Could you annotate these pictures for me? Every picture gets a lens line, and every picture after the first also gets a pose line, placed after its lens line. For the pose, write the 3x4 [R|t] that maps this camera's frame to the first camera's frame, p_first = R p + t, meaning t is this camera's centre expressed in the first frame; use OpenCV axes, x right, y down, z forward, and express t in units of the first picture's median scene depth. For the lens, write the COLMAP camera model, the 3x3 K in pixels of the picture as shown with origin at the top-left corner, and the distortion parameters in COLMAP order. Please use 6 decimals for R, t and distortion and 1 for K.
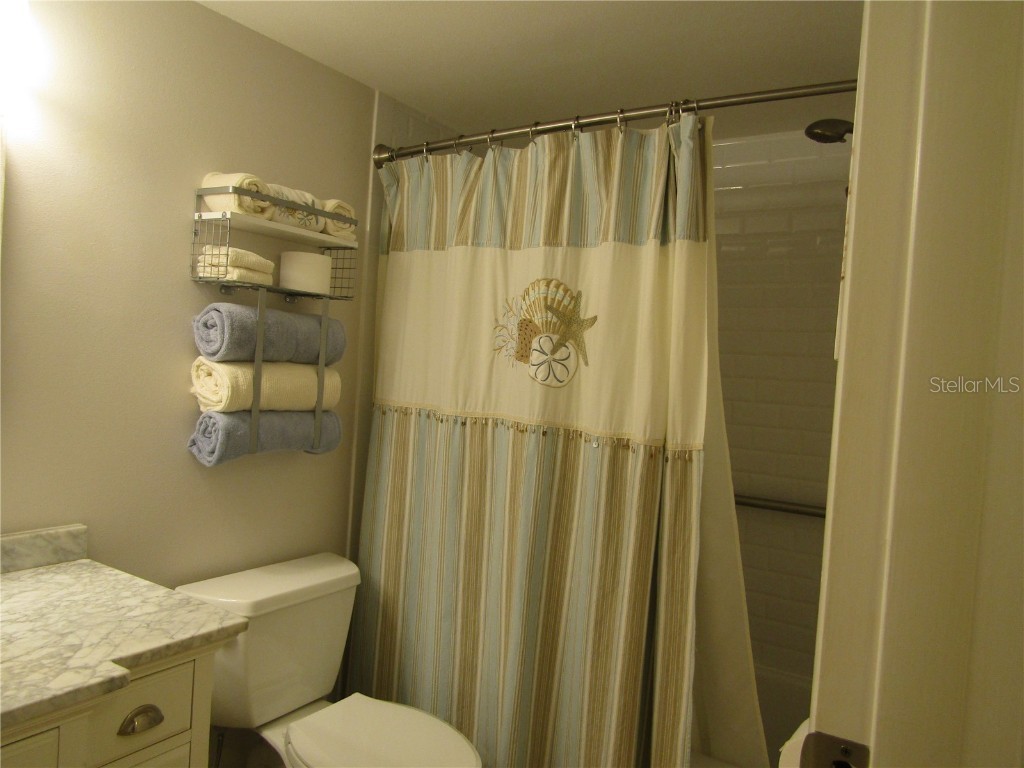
lens RADIAL K [[738.2, 0, 514.7], [0, 738.2, 384.4], [0, 0, 1]] dist [-0.000417, -0.001709]
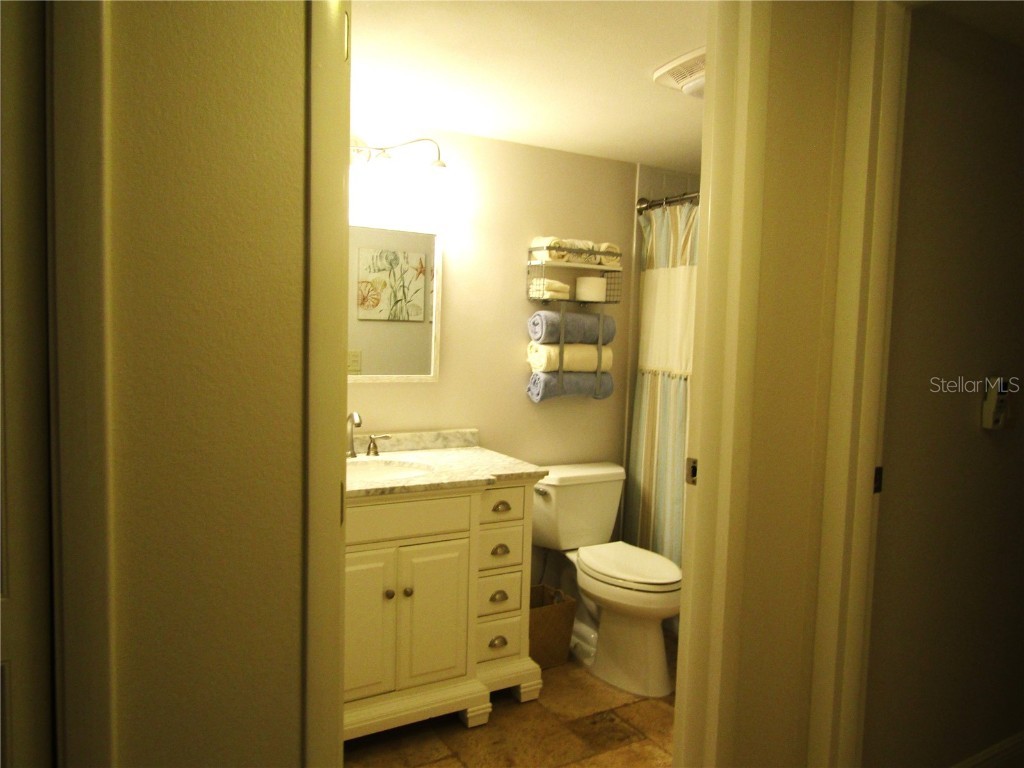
lens RADIAL K [[733.7, 0, 511.6], [0, 733.7, 384.9], [0, 0, 1]] dist [-0.003056, -0.001762]
pose [[0.890360, -0.001275, -0.455256, 0.325132], [0.013810, 0.999612, 0.024209, 0.023205], [0.455048, -0.027842, 0.890032, -0.581487]]
